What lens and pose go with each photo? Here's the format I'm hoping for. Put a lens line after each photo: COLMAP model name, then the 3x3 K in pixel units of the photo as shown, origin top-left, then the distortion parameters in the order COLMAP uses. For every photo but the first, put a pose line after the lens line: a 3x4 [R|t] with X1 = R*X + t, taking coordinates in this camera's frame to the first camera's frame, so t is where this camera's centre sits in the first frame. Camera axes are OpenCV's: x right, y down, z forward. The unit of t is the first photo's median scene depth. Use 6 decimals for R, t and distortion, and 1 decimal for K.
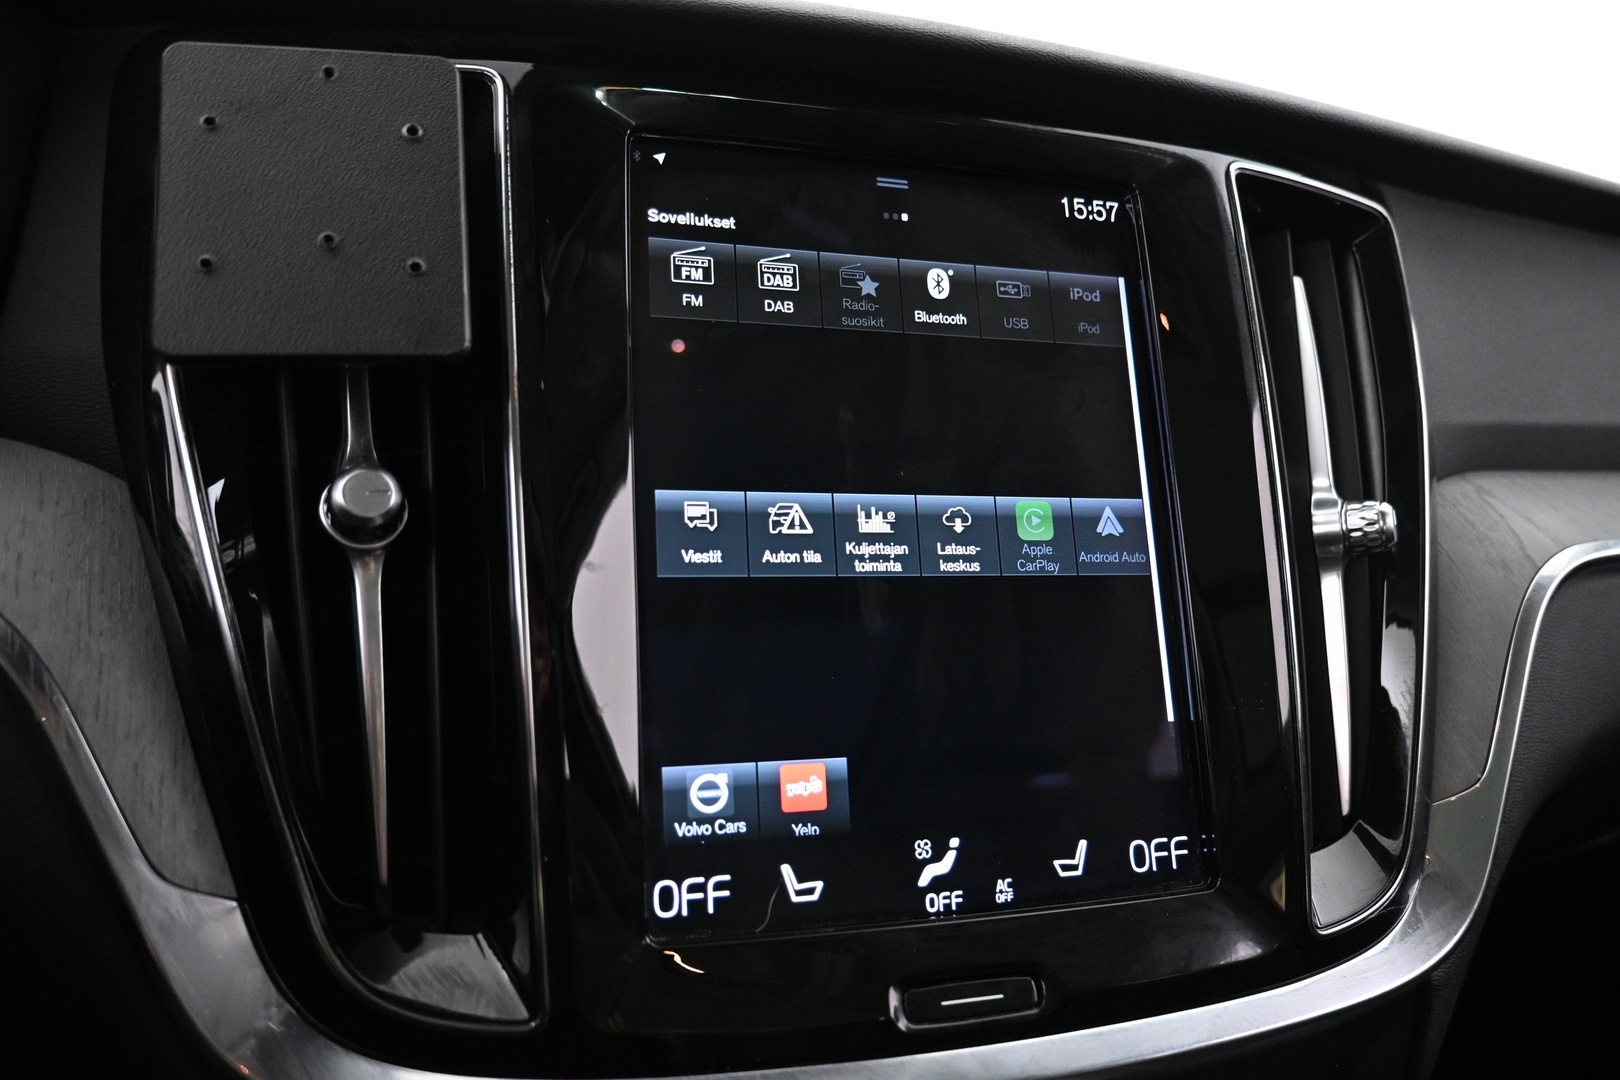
lens RADIAL K [[1101.9, 0, 808.7], [0, 1101.9, 541.6], [0, 0, 1]] dist [-0.005409, 0.004072]
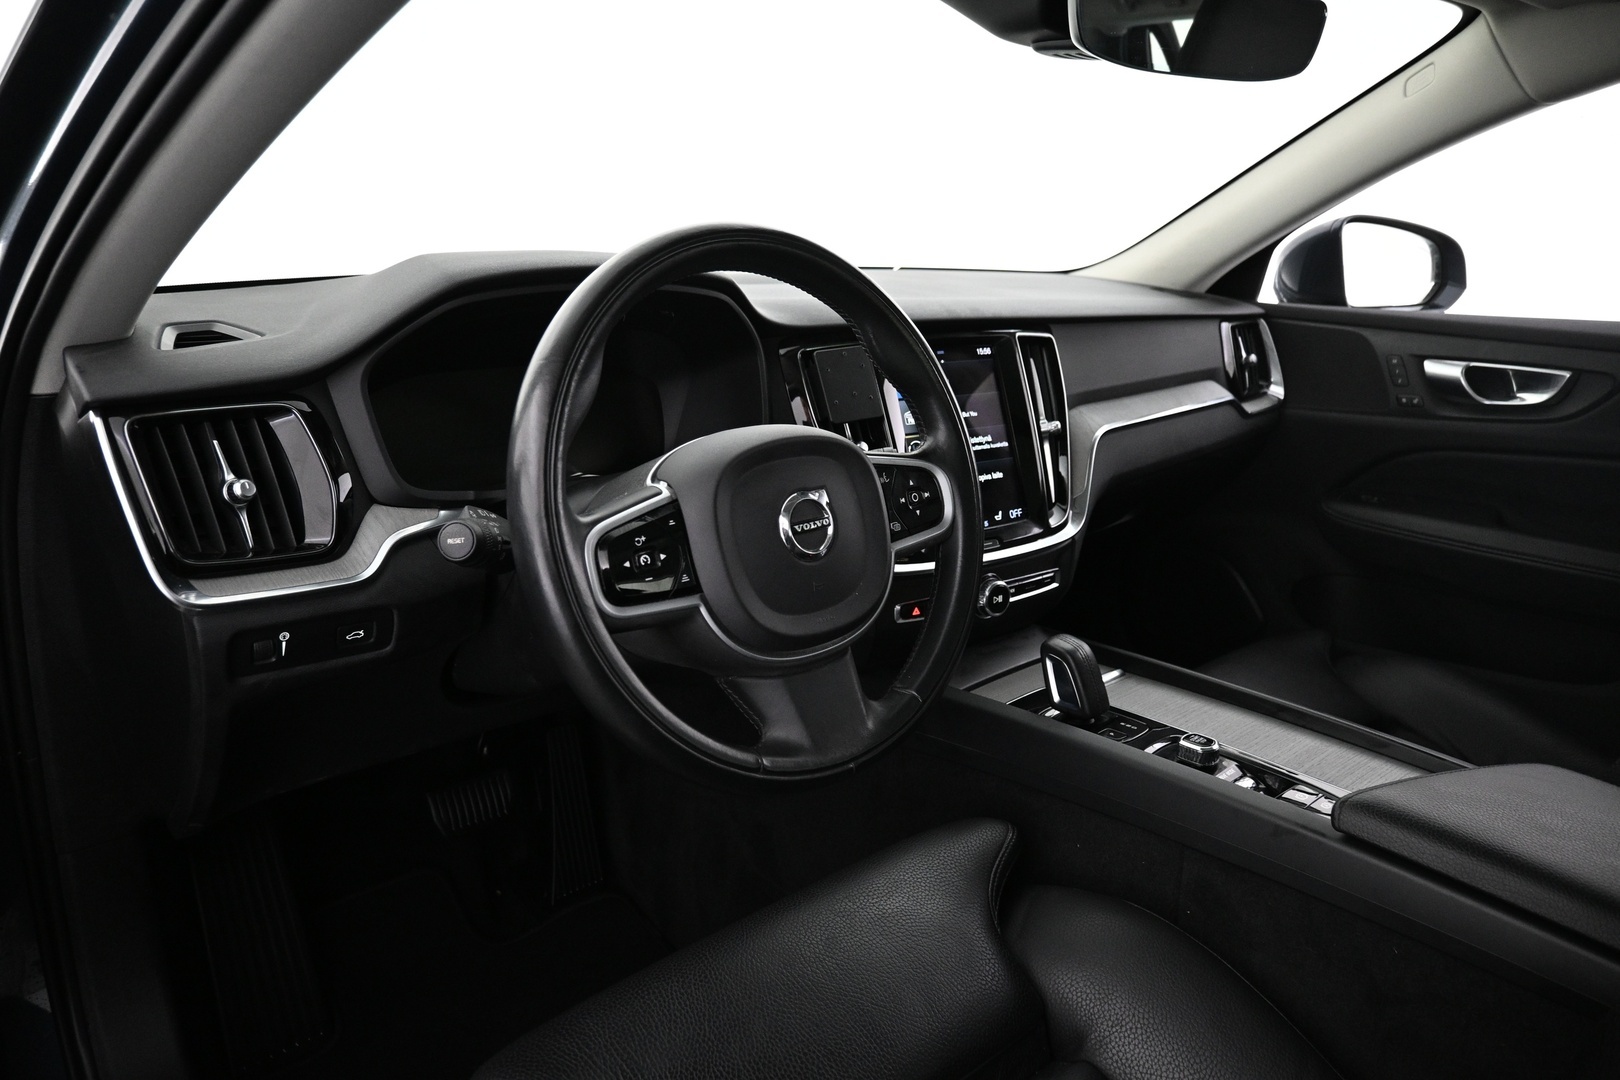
lens RADIAL K [[1101.9, 0, 813.7], [0, 1101.9, 532.7], [0, 0, 1]] dist [-0.005409, 0.004072]
pose [[0.953353, -0.119883, 0.277029, -1.685443], [0.087194, 0.988000, 0.127490, -0.260192], [-0.288989, -0.097387, 0.952366, -2.952996]]
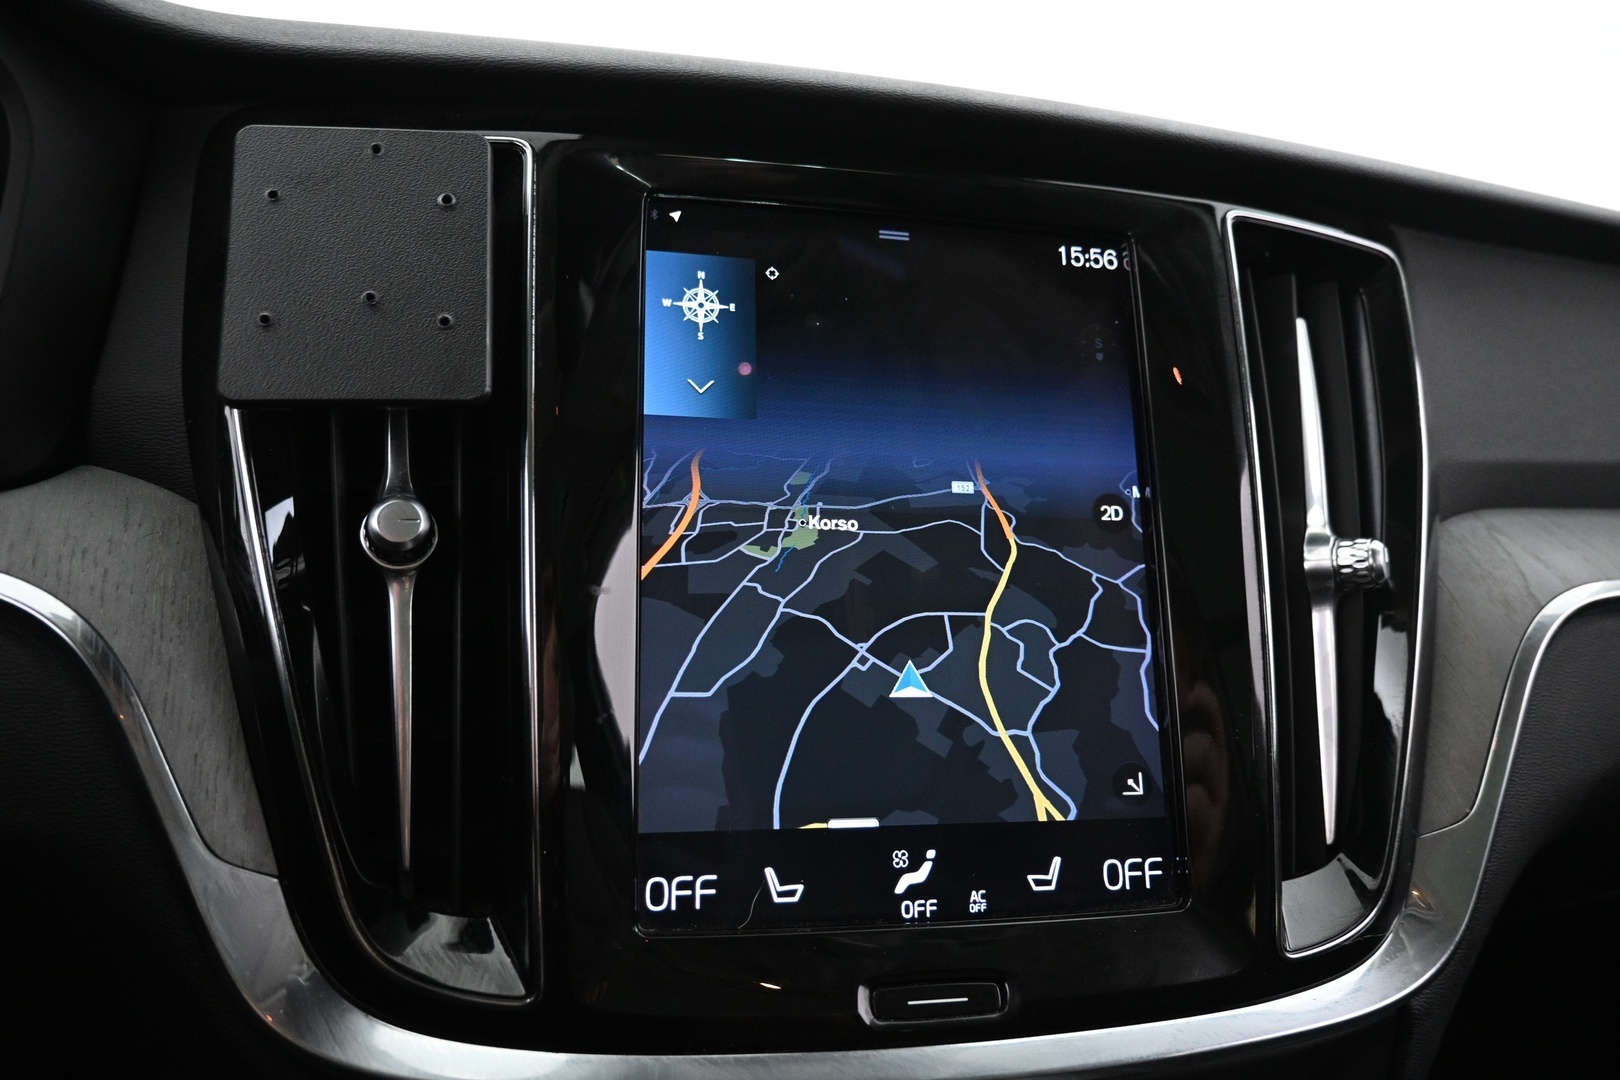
lens RADIAL K [[1101.9, 0, 811.9], [0, 1101.9, 540.6], [0, 0, 1]] dist [-0.005409, 0.004072]
pose [[0.996402, 0.017058, -0.083015, 0.101401], [-0.018163, 0.999756, -0.012574, -0.015324], [0.082781, 0.014036, 0.996469, -0.078874]]
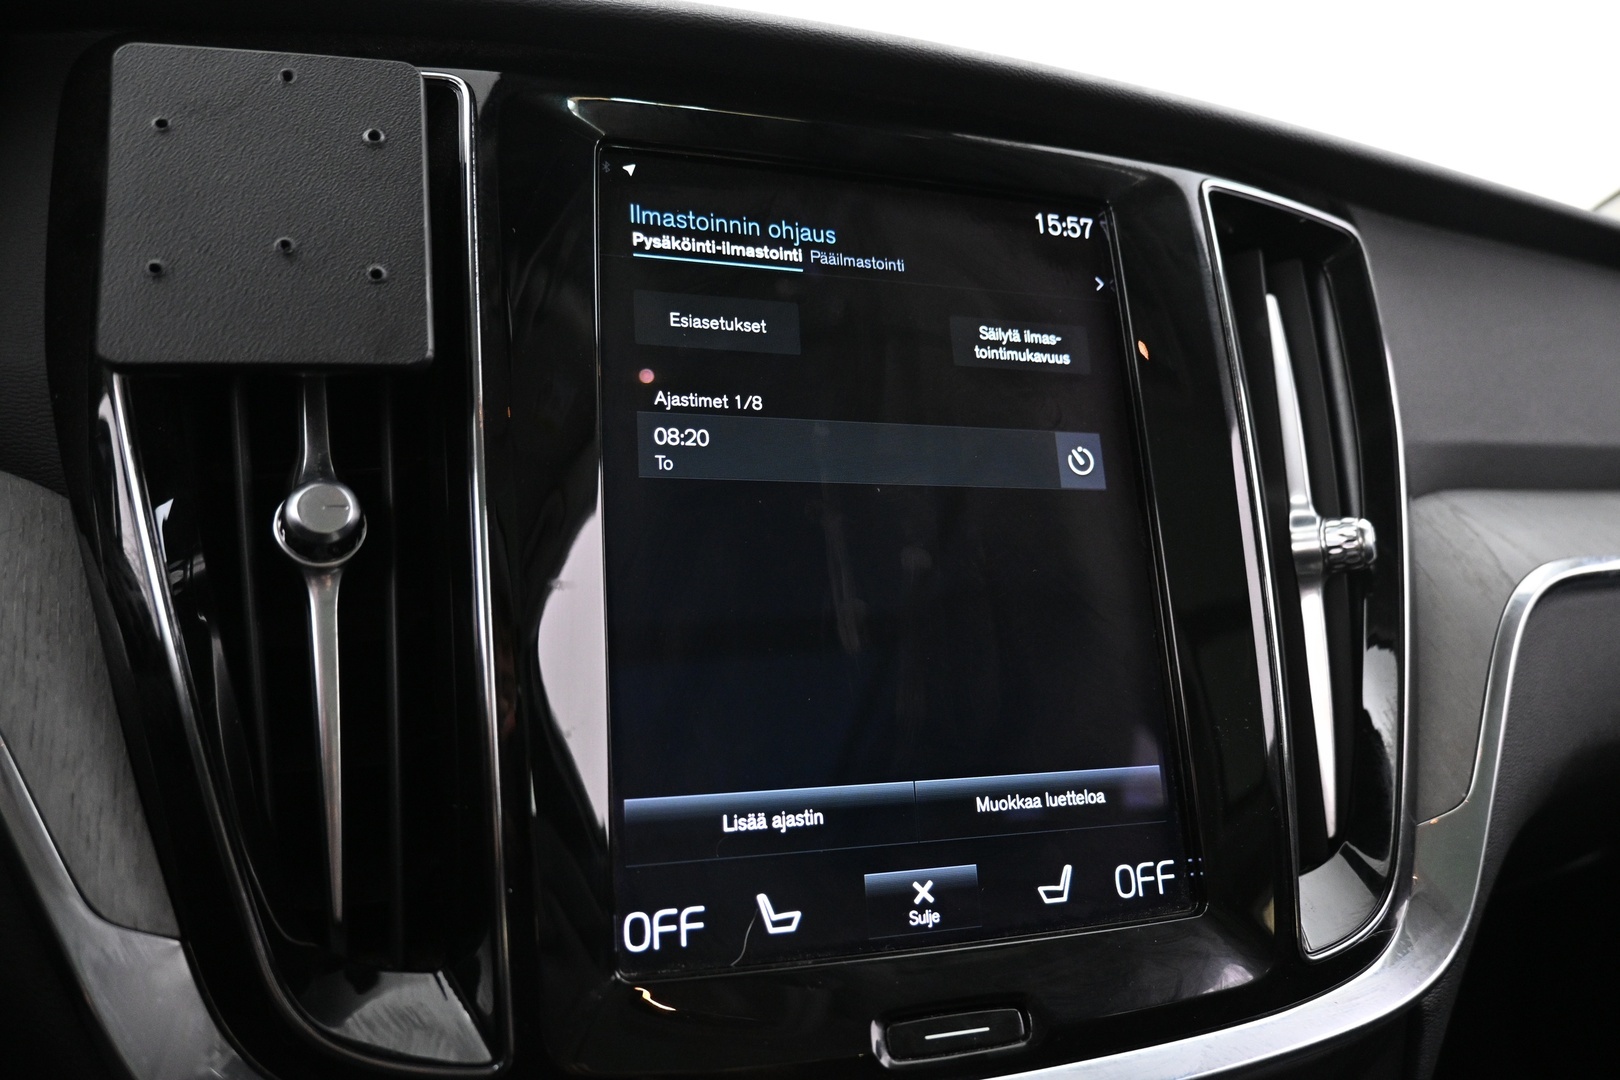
lens RADIAL K [[1101.9, 0, 808.7], [0, 1101.9, 541.6], [0, 0, 1]] dist [-0.005409, 0.004072]
pose [[0.999575, -0.005182, 0.028675, -0.005830], [0.006137, 0.999426, -0.033321, 0.017462], [-0.028486, 0.033483, 0.999033, 0.028066]]
